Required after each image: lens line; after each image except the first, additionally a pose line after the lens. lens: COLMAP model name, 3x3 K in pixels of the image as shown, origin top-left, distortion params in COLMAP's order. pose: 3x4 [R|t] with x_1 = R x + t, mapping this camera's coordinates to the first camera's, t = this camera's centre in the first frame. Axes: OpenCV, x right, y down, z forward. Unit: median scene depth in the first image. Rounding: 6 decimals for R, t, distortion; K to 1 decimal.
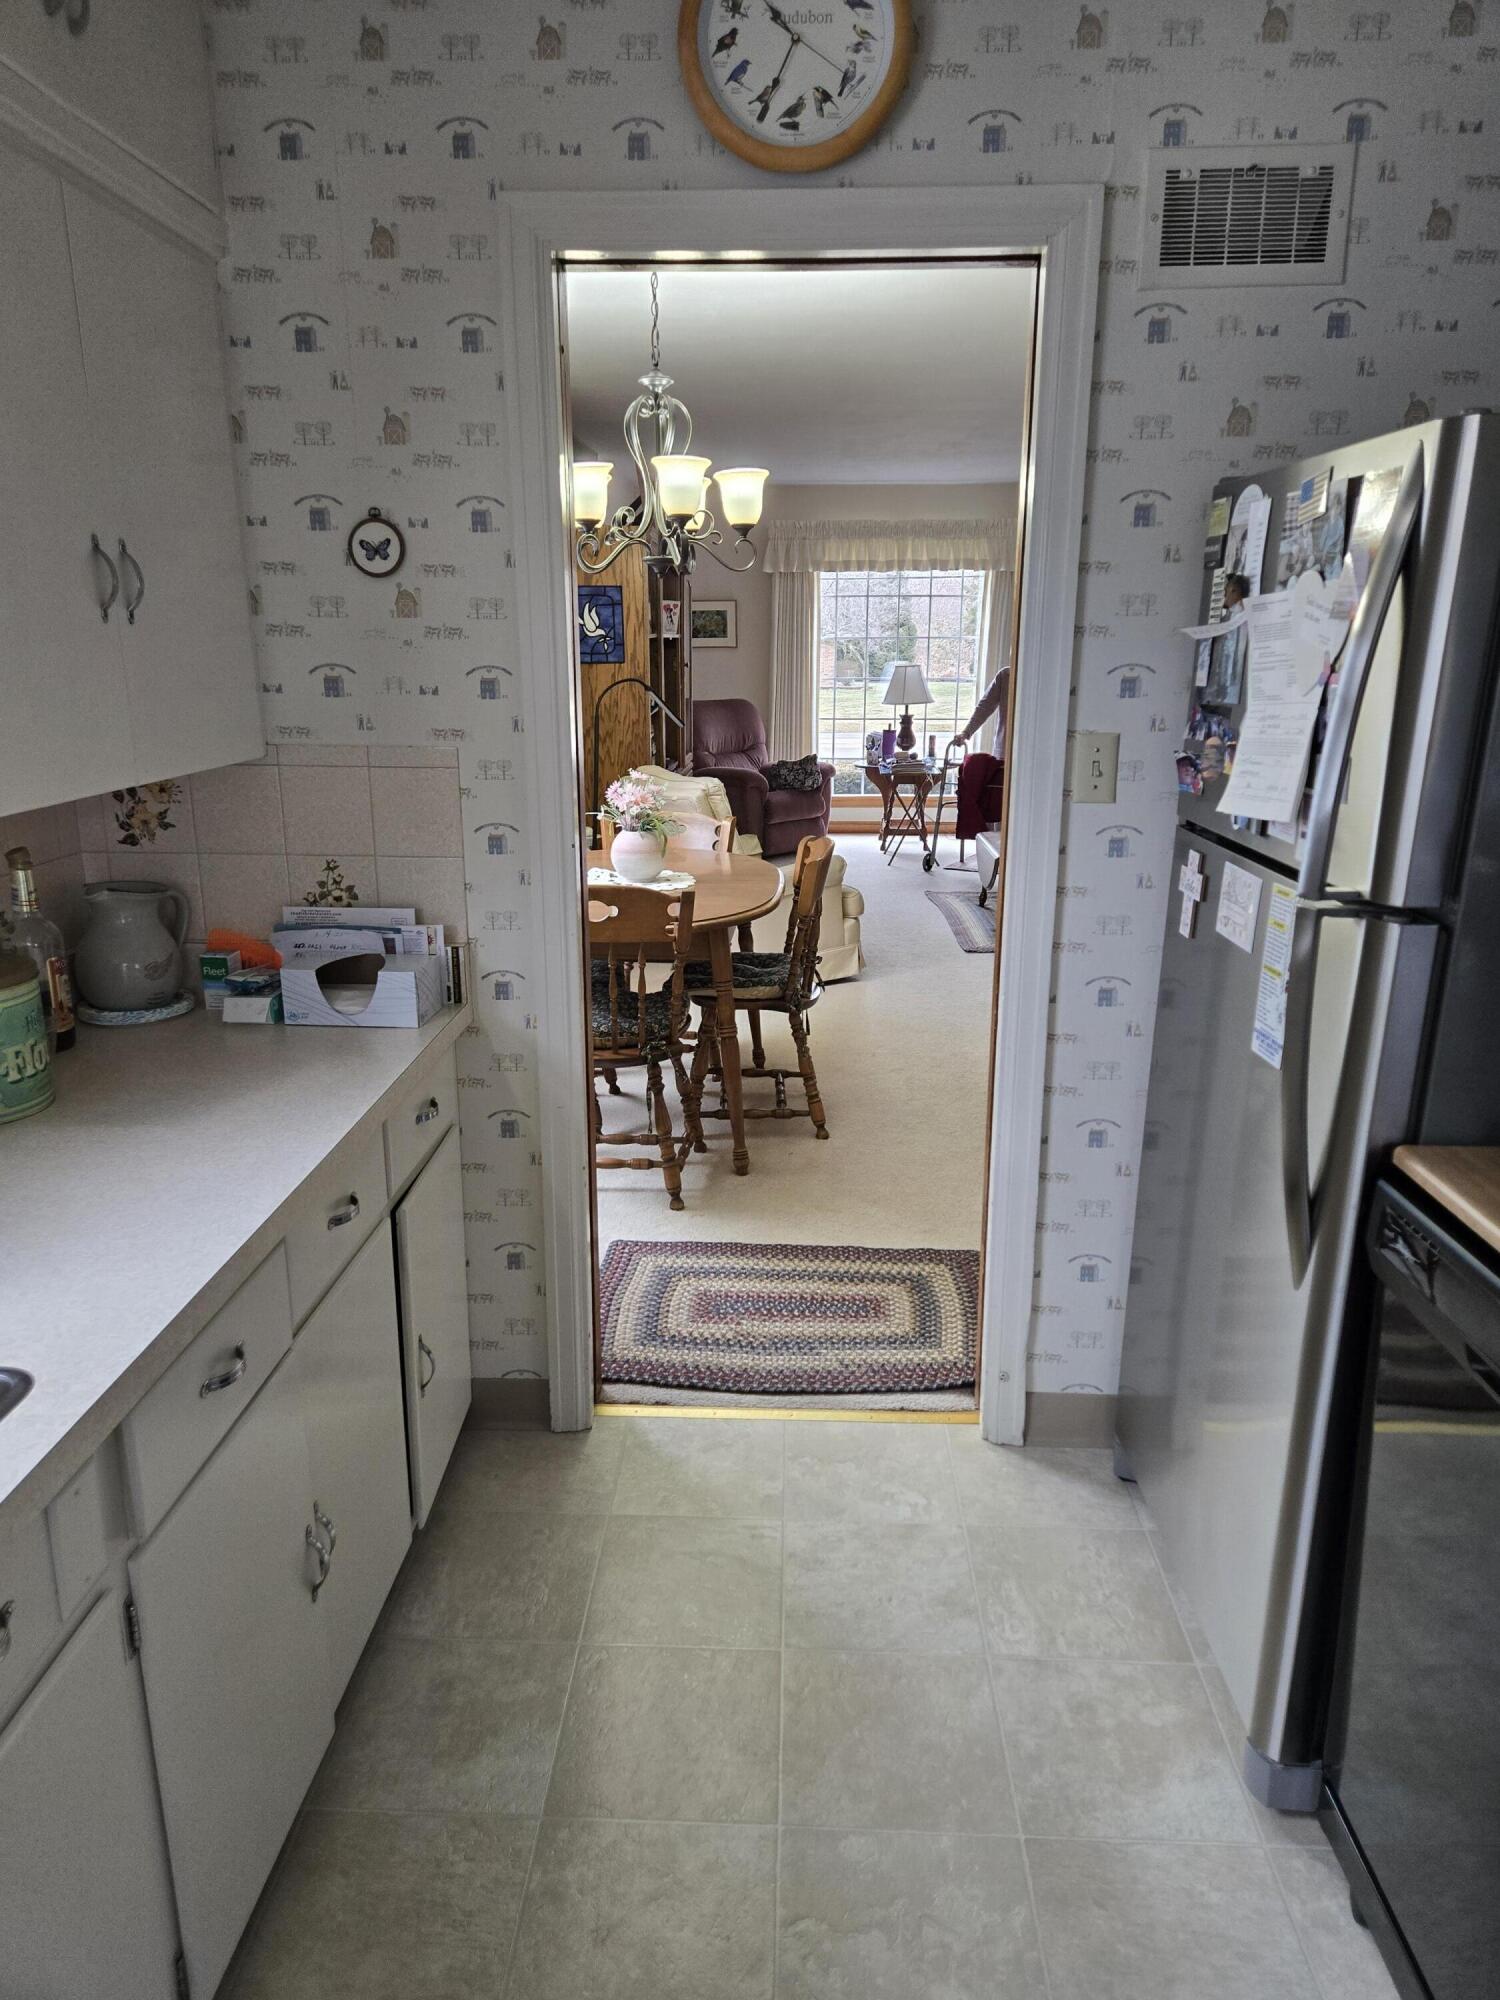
lens RADIAL K [[1343.1, 0, 746.4], [0, 1343.1, 994.5], [0, 0, 1]] dist [0.088086, -0.075427]
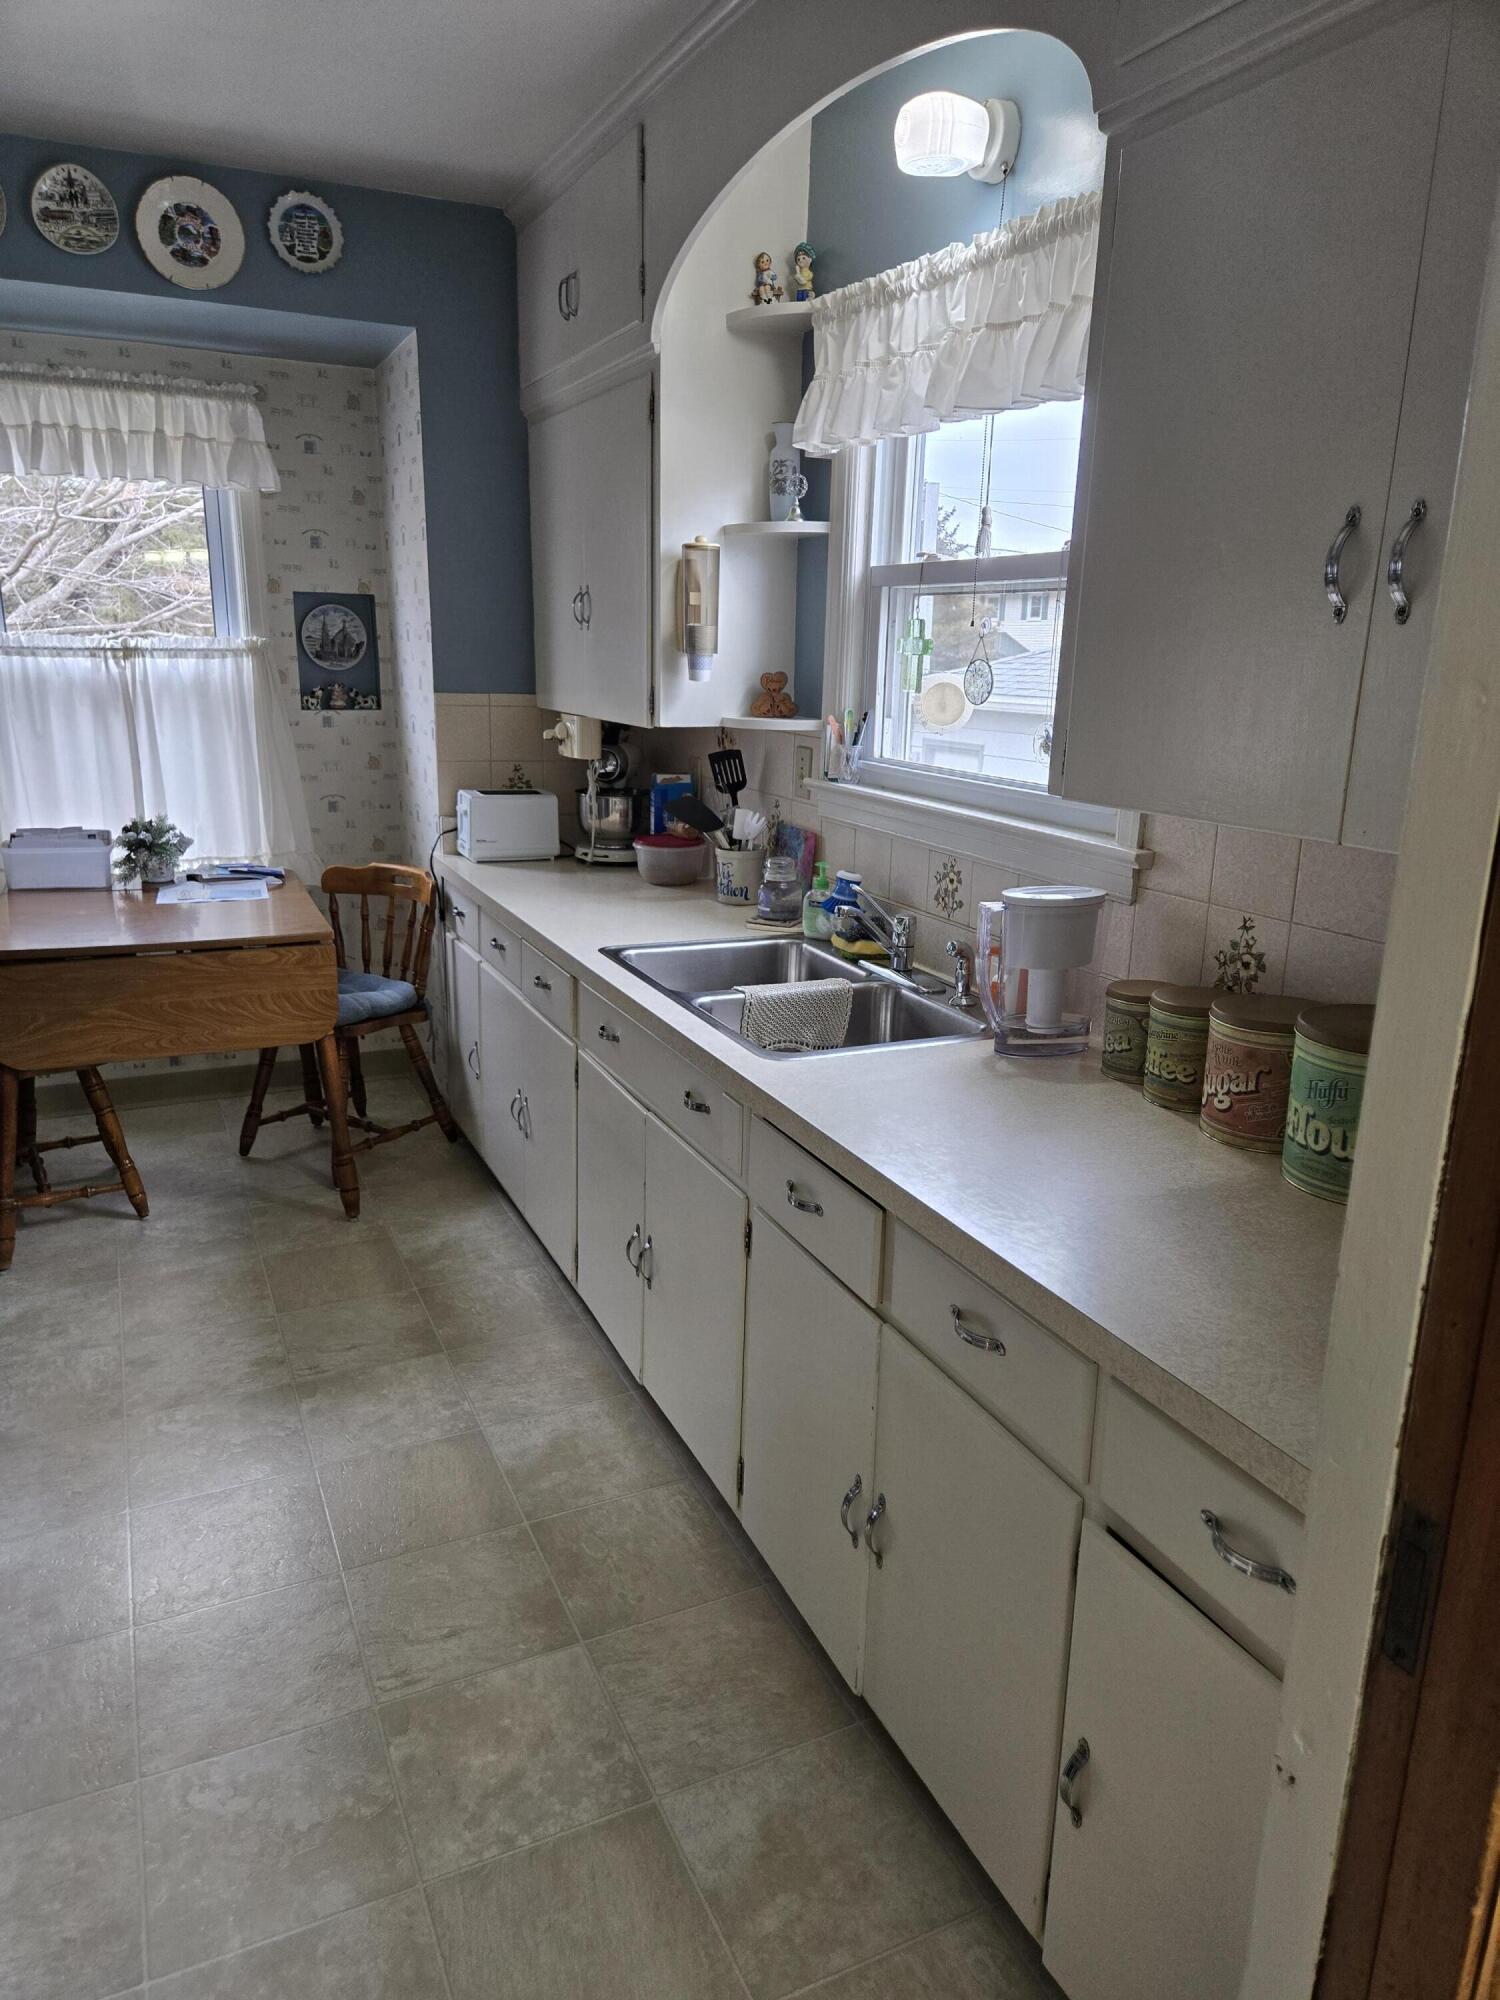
lens RADIAL K [[1343.1, 0, 743.5], [0, 1343.1, 1001.2], [0, 0, 1]] dist [0.088086, -0.075427]
pose [[-0.890193, 0.095662, -0.445427, 0.146071], [-0.138774, 0.874307, 0.465113, -0.309892], [0.433933, 0.475854, -0.765026, 1.206789]]
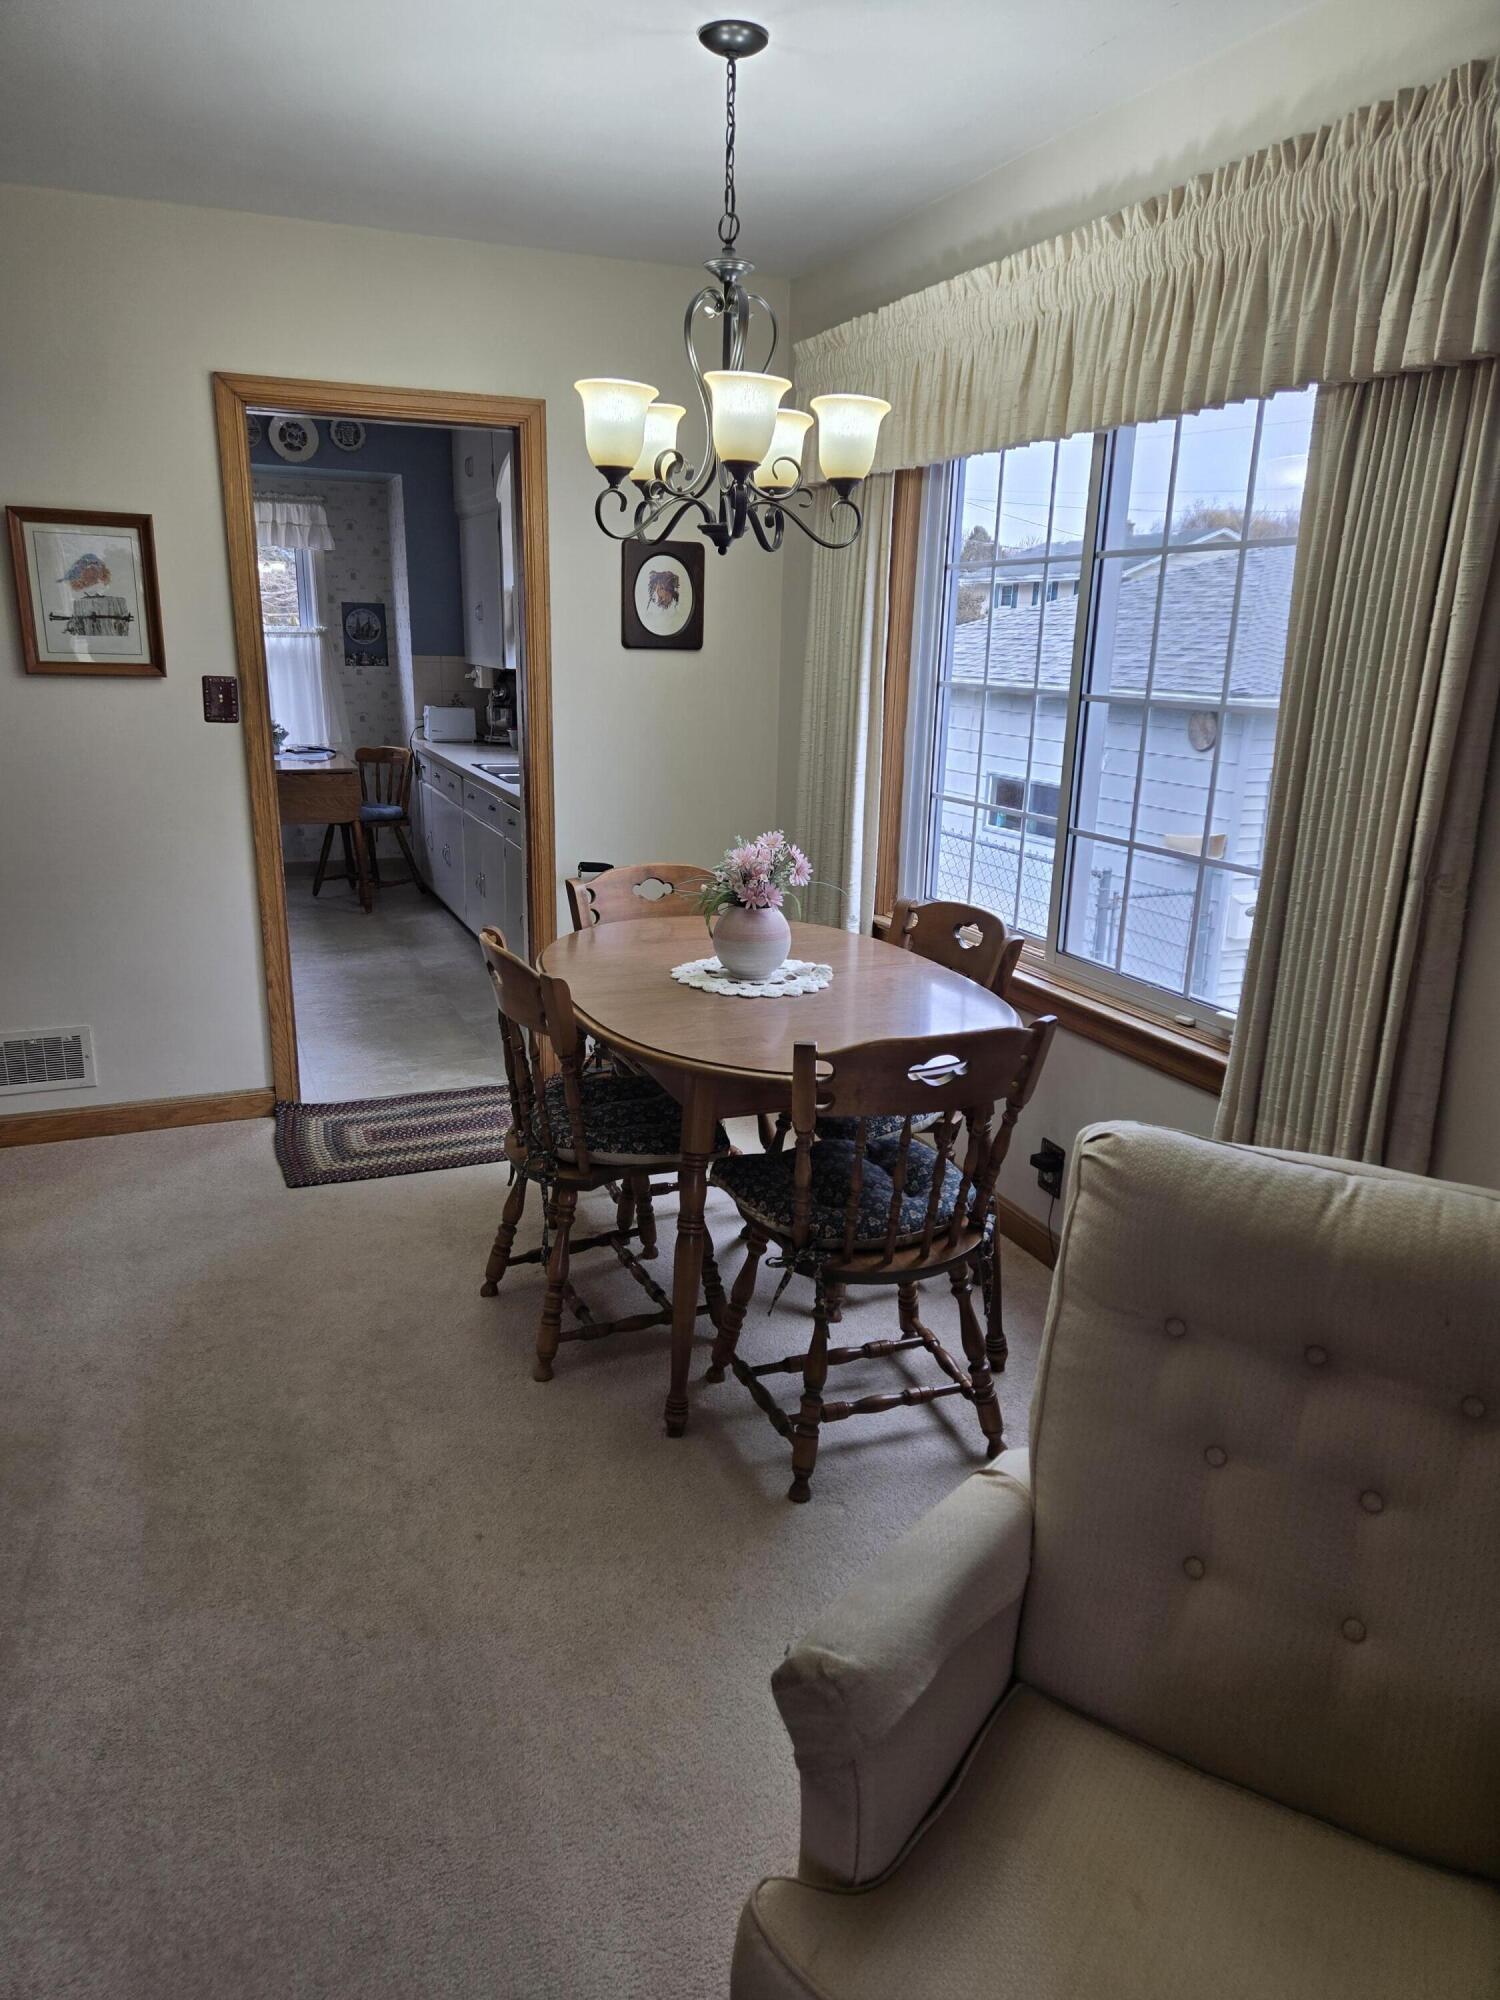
lens RADIAL K [[1343.1, 0, 733.0], [0, 1343.1, 1010.2], [0, 0, 1]] dist [0.088086, -0.075427]
pose [[-0.908526, 0.092078, -0.407555, 0.414756], [-0.129379, 0.865479, 0.483949, -0.756789], [0.397292, 0.492410, -0.774398, 2.853808]]
